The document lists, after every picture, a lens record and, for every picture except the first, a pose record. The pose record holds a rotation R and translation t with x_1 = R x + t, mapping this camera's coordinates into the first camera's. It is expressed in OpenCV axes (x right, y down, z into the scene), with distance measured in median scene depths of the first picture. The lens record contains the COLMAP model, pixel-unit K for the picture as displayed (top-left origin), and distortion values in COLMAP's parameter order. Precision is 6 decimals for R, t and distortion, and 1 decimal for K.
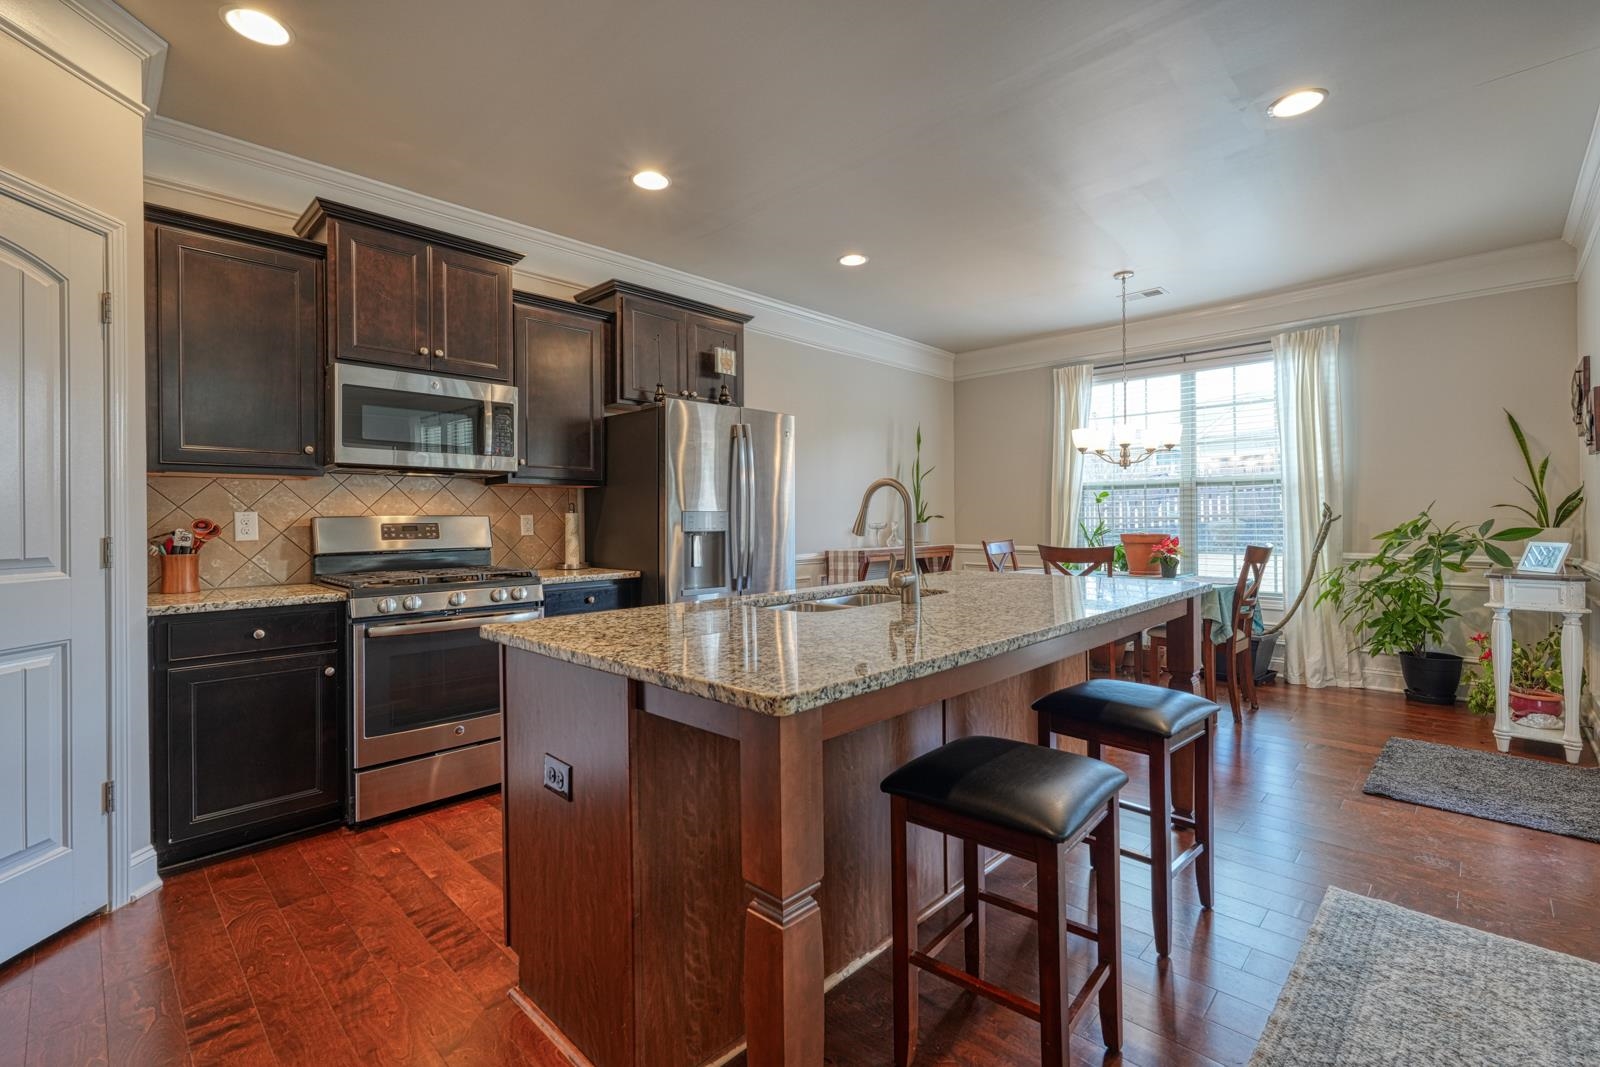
lens RADIAL K [[705.0, 0, 805.5], [0, 705.0, 517.9], [0, 0, 1]] dist [0.002777, -0.000135]
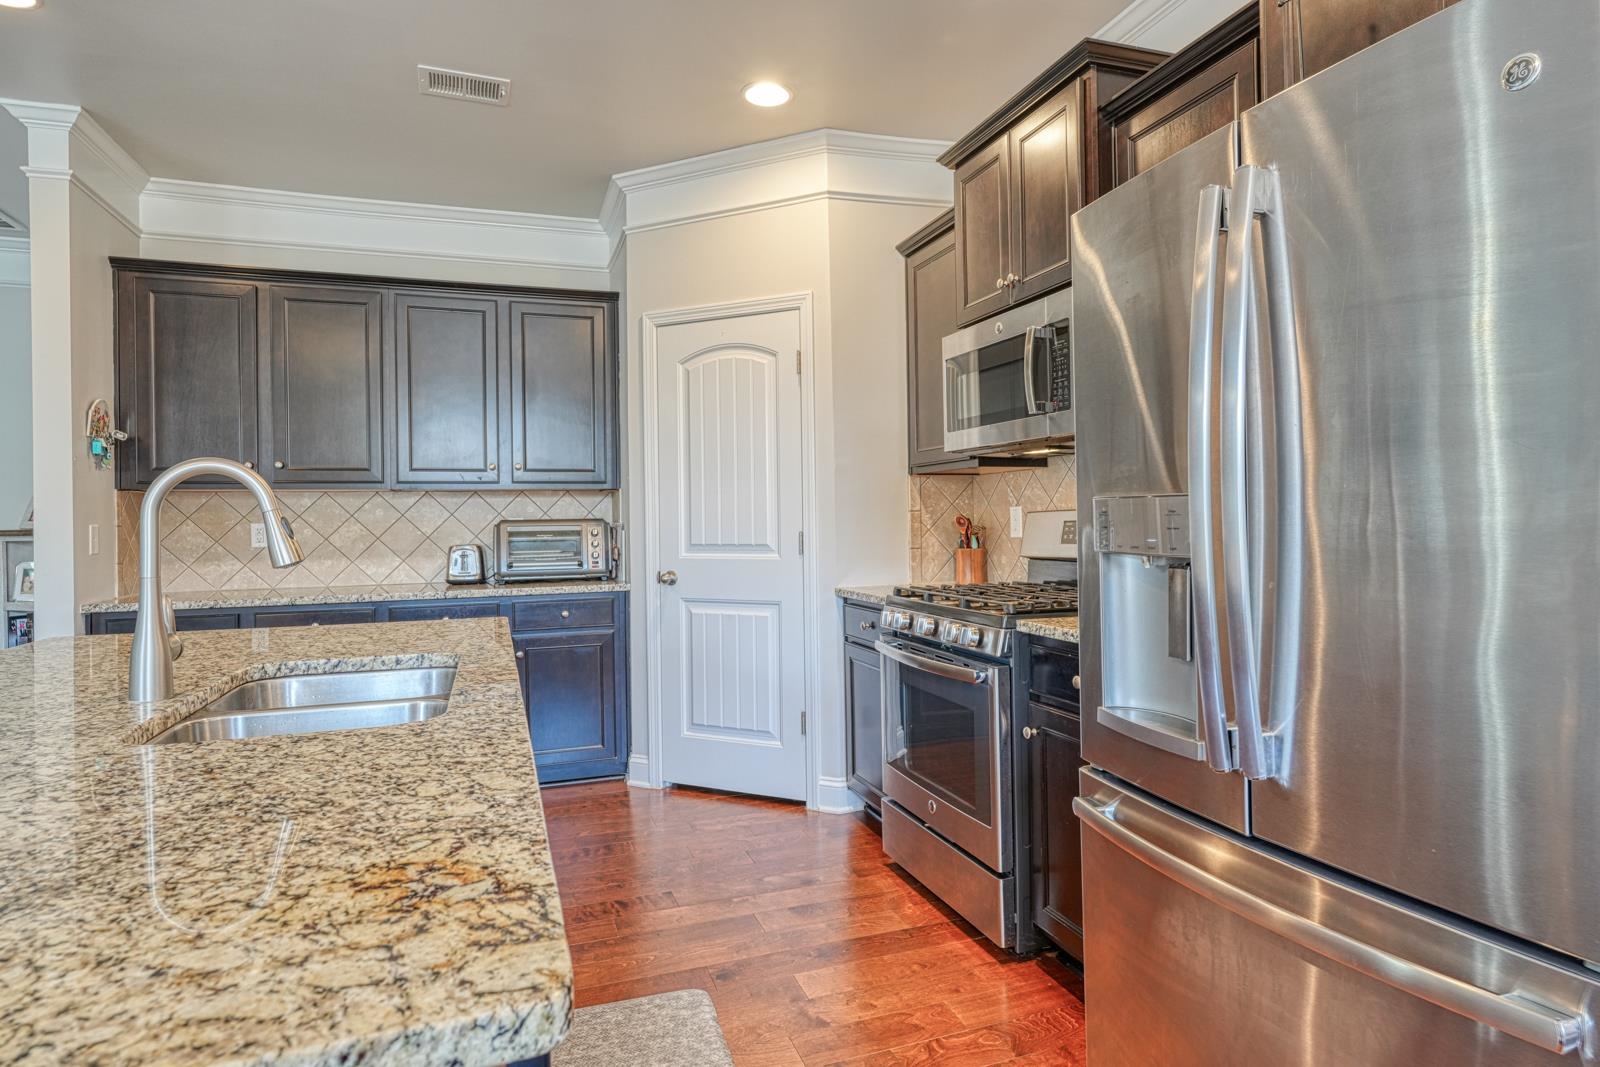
lens RADIAL K [[901.1, 0, 795.2], [0, 901.1, 517.4], [0, 0, 1]] dist [0.016088, -0.000669]
pose [[-0.457165, 0.014434, -0.889265, 0.384382], [0.020911, 0.999766, 0.005477, -0.006300], [0.889136, -0.016091, -0.457360, 1.224783]]
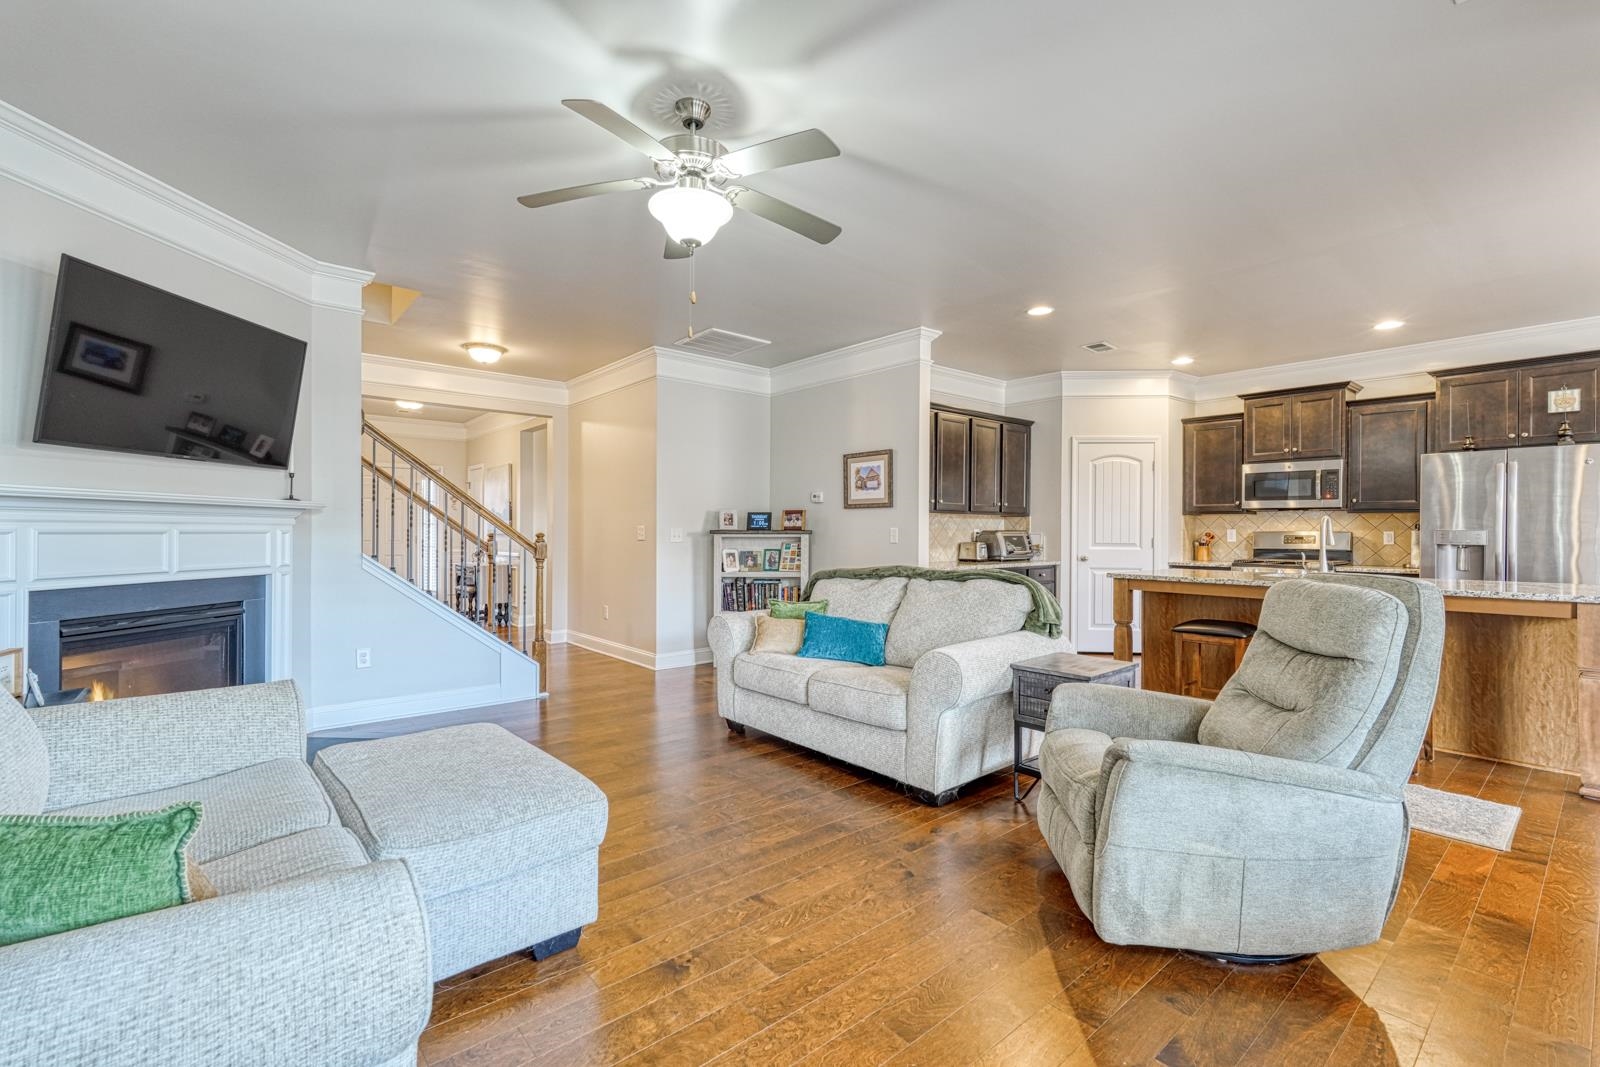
lens RADIAL K [[705.0, 0, 795.9], [0, 705.0, 530.1], [0, 0, 1]] dist [0.002777, -0.000135]
pose [[-0.096328, 0.006441, -0.995329, 1.601435], [-0.001994, 0.999976, 0.006665, -0.017797], [0.995348, 0.002627, -0.096312, -0.204381]]
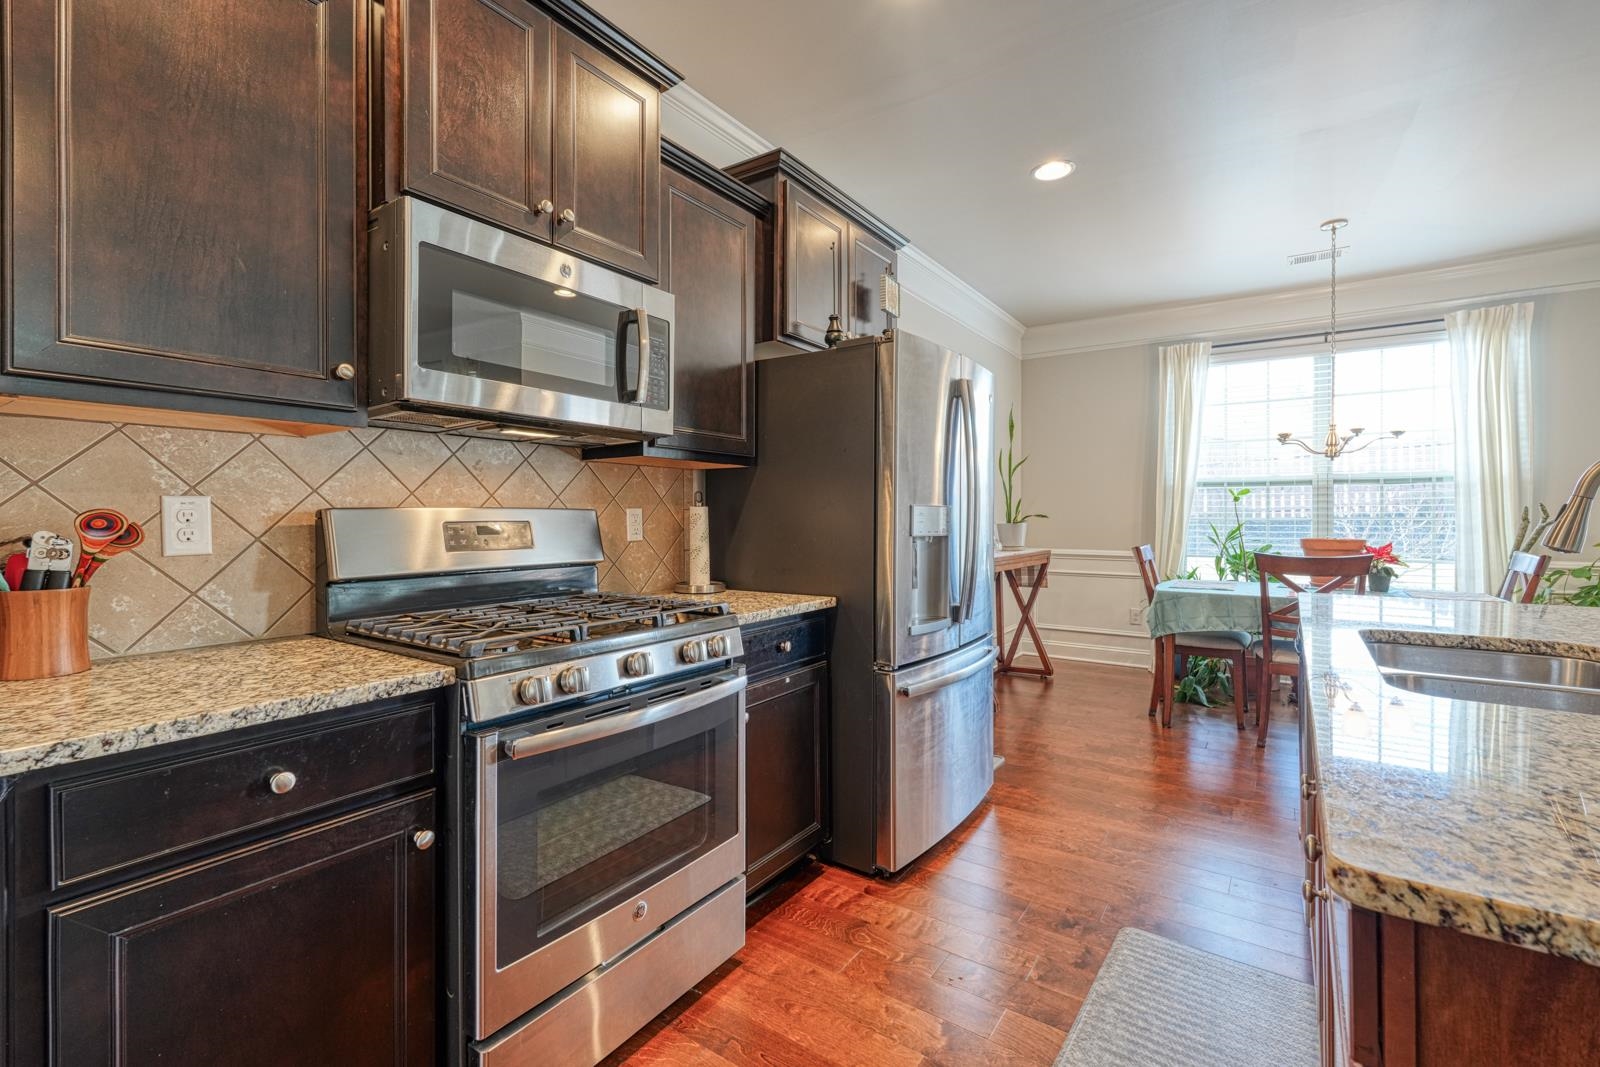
lens RADIAL K [[705.0, 0, 803.7], [0, 705.0, 515.4], [0, 0, 1]] dist [0.002777, -0.000135]
pose [[0.986242, 0.007768, 0.165125, -0.429591], [-0.007444, 0.999969, -0.002582, 0.002885], [-0.165140, 0.001317, 0.986269, 0.425181]]
